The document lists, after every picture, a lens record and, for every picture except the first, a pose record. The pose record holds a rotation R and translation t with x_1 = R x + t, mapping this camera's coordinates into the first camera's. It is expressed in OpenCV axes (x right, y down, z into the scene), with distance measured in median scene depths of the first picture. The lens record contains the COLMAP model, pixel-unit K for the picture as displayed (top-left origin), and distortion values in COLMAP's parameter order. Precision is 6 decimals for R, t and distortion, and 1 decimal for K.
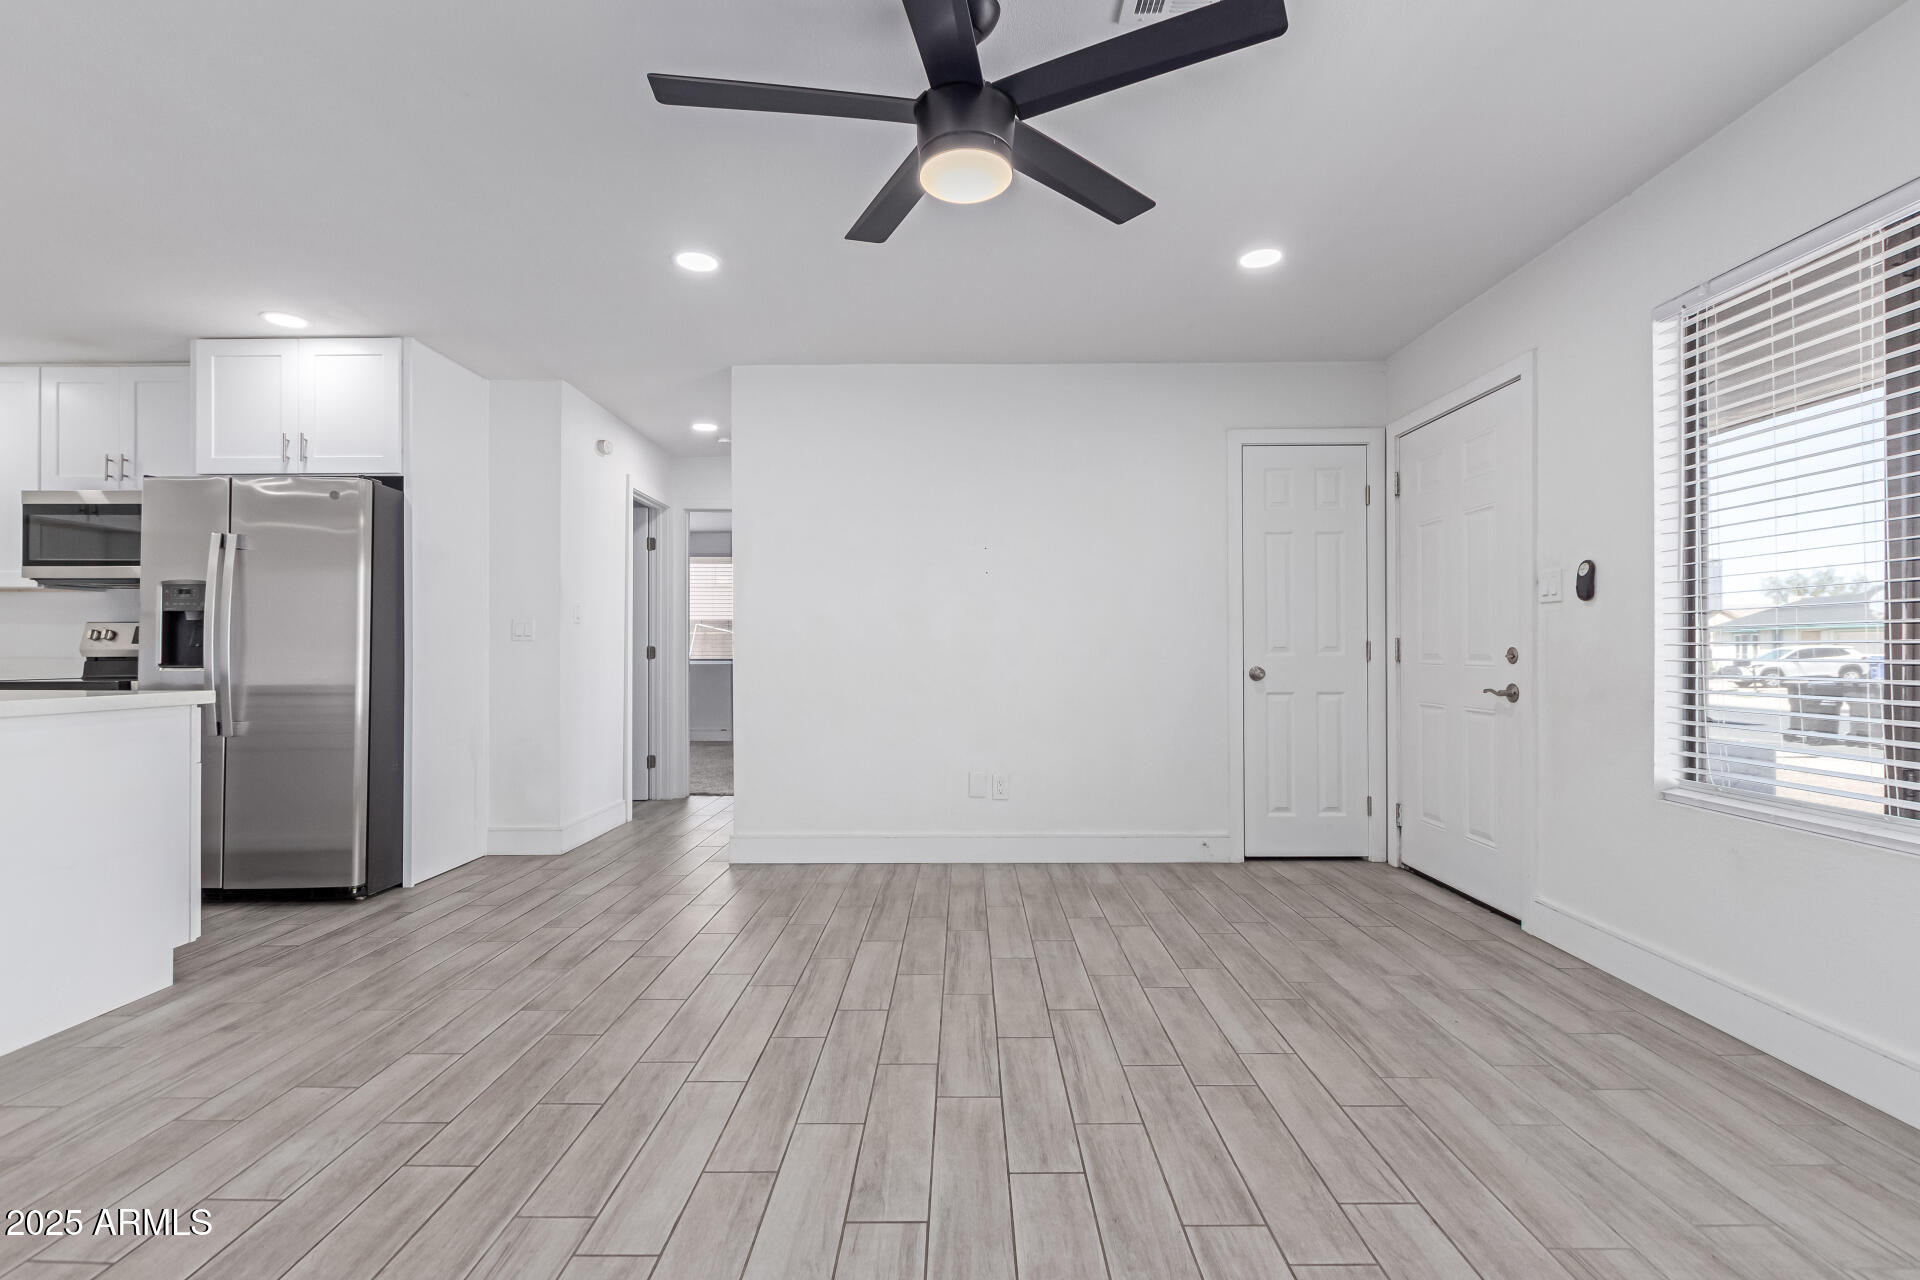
lens RADIAL K [[879.8, 0, 956.5], [0, 879.8, 653.1], [0, 0, 1]] dist [0.008946, -0.000776]
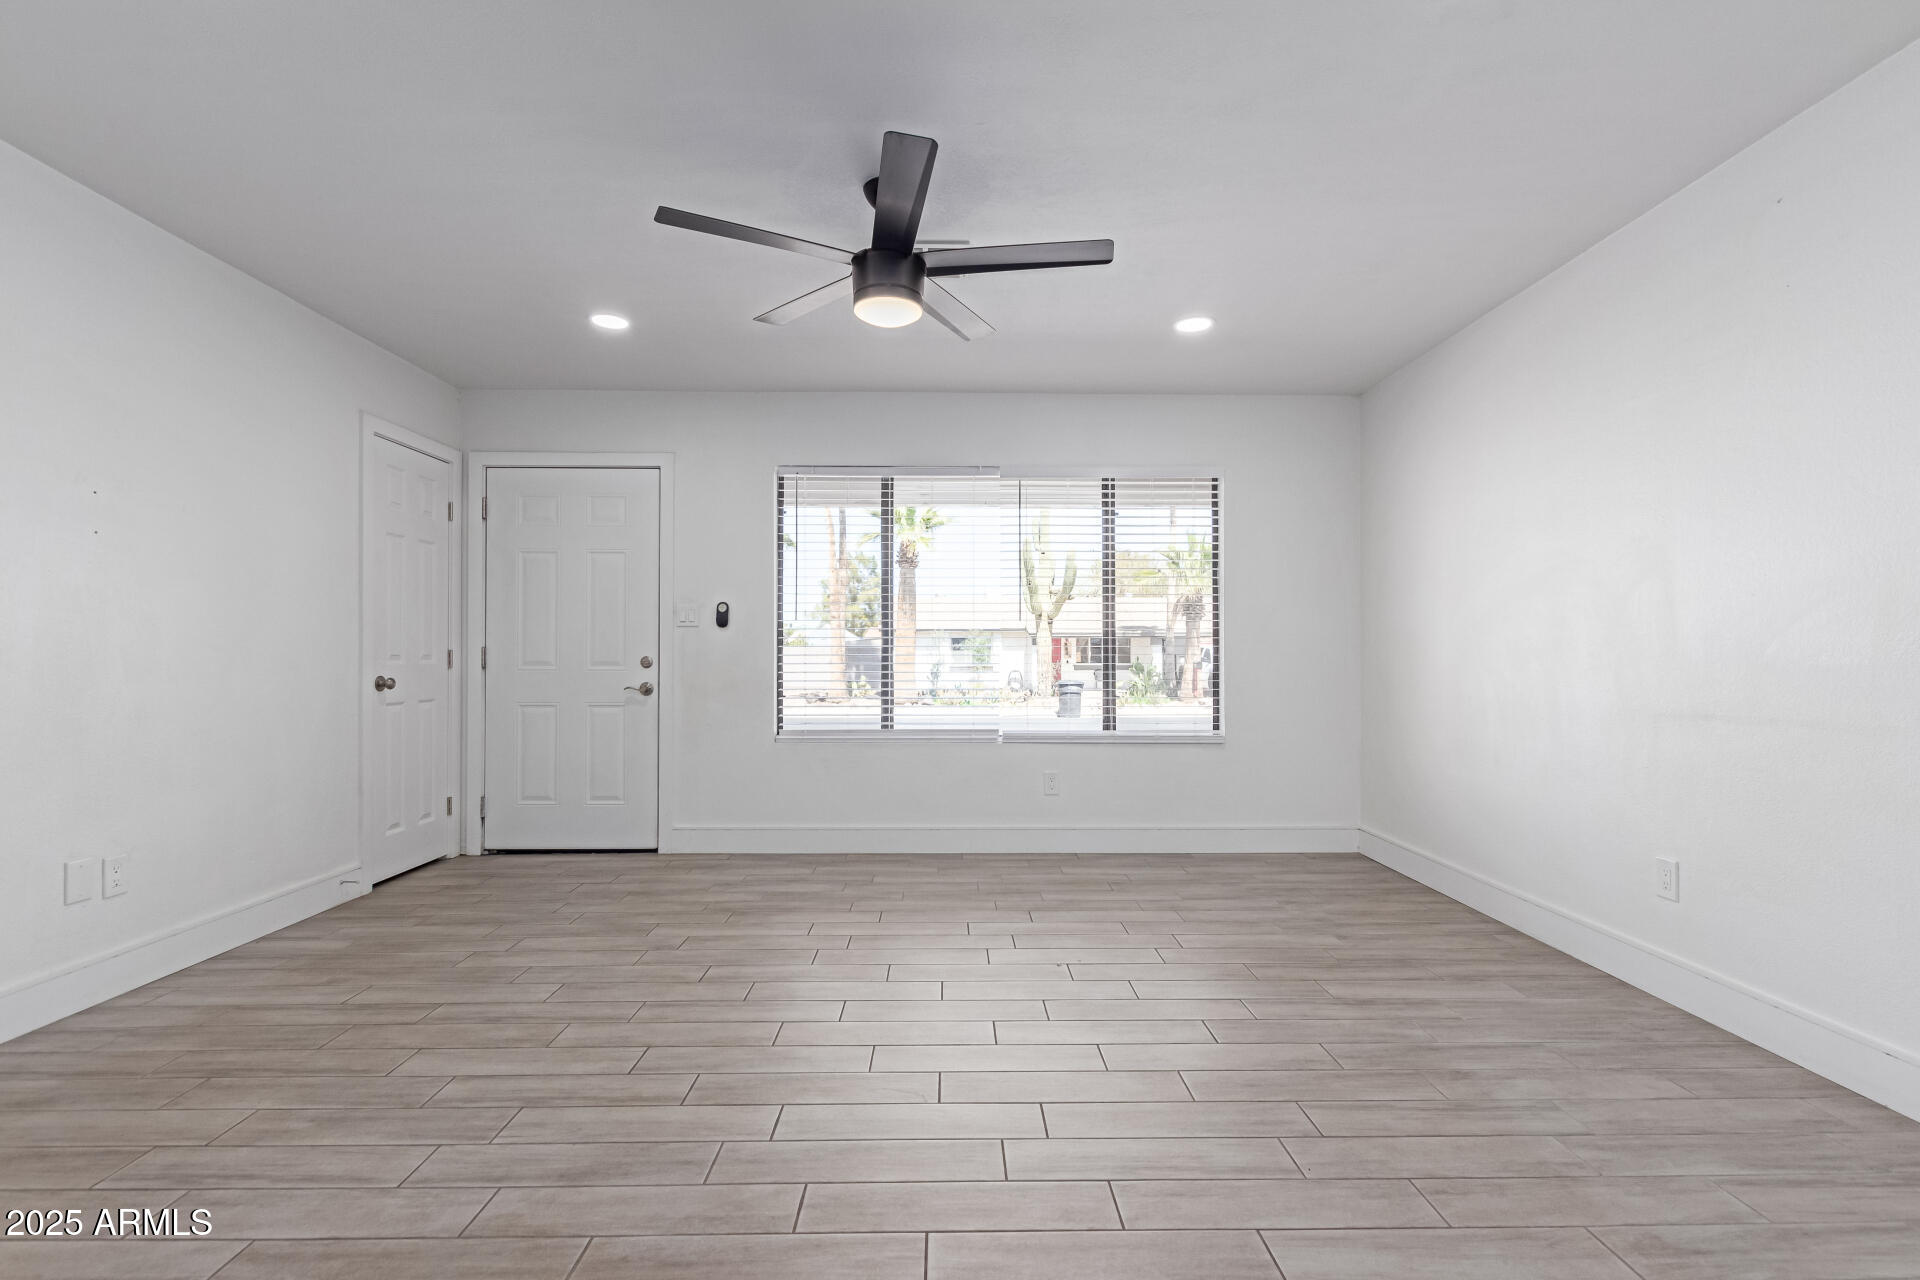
lens RADIAL K [[879.8, 0, 954.5], [0, 879.8, 641.1], [0, 0, 1]] dist [0.008946, -0.000776]
pose [[-0.028311, 0.022504, 0.999346, -0.803044], [0.003357, 0.999743, -0.022418, 0.001731], [-0.999594, 0.002720, -0.028379, 0.556641]]
